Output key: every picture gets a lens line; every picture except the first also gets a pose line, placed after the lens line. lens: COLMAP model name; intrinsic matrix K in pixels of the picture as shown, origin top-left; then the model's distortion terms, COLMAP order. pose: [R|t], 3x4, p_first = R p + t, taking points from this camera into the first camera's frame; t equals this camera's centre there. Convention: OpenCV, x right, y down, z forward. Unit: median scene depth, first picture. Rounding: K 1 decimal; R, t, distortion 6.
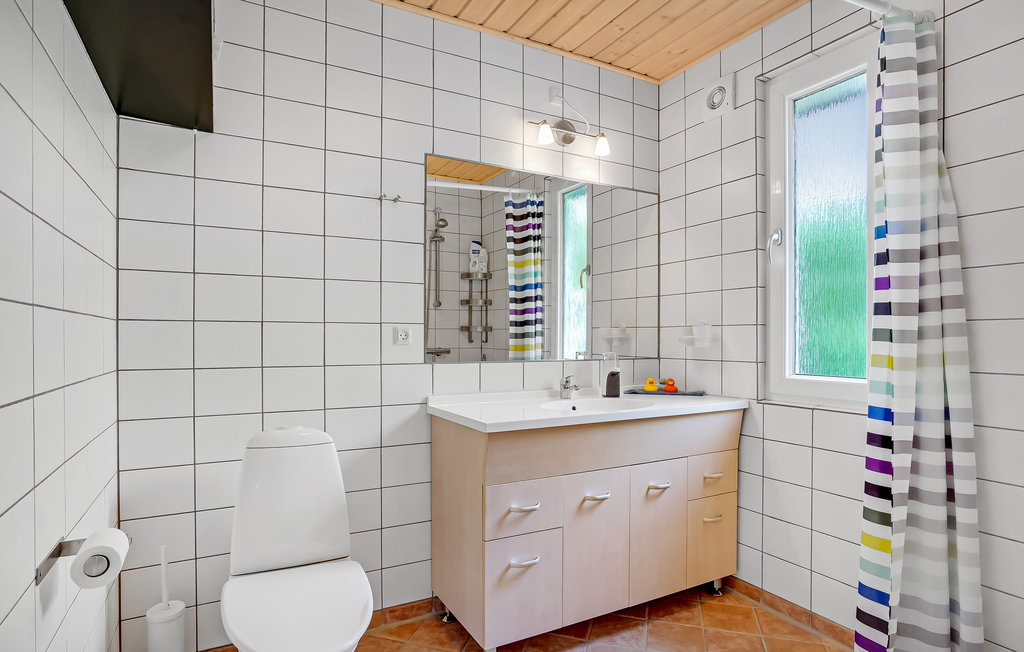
lens RADIAL K [[537.5, 0, 513.0], [0, 537.5, 334.1], [0, 0, 1]] dist [-0.001956, 0.000179]
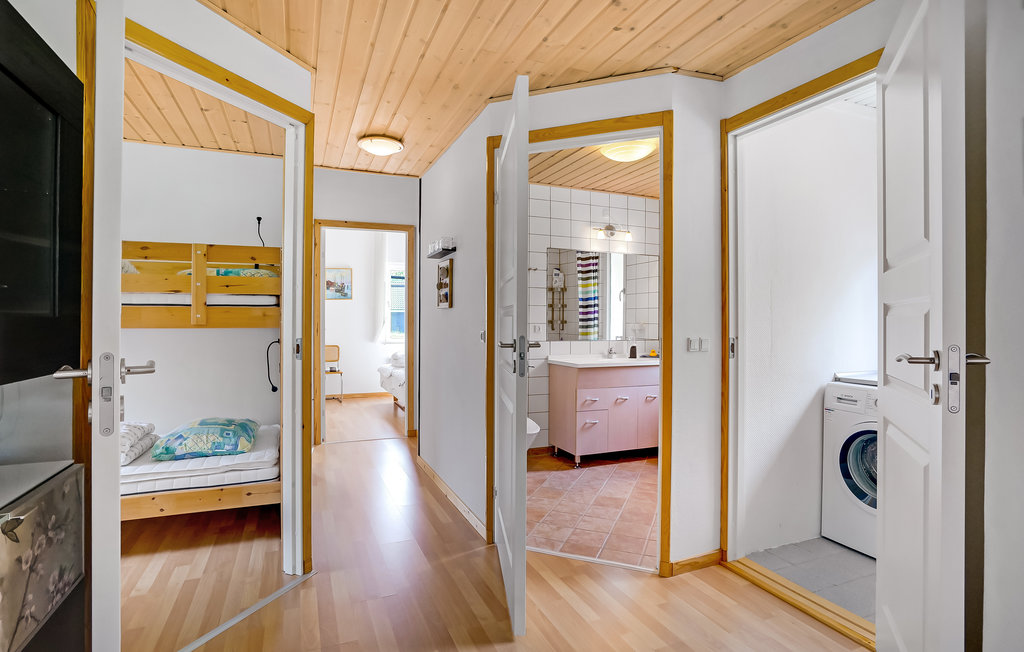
lens RADIAL K [[513.8, 0, 509.9], [0, 513.8, 320.0], [0, 0, 1]] dist [-0.011076, 0.001852]
pose [[0.994366, 0.003571, -0.105946, -0.053783], [-0.003229, 0.999989, 0.003394, -0.024240], [0.105957, -0.003033, 0.994366, -0.696824]]
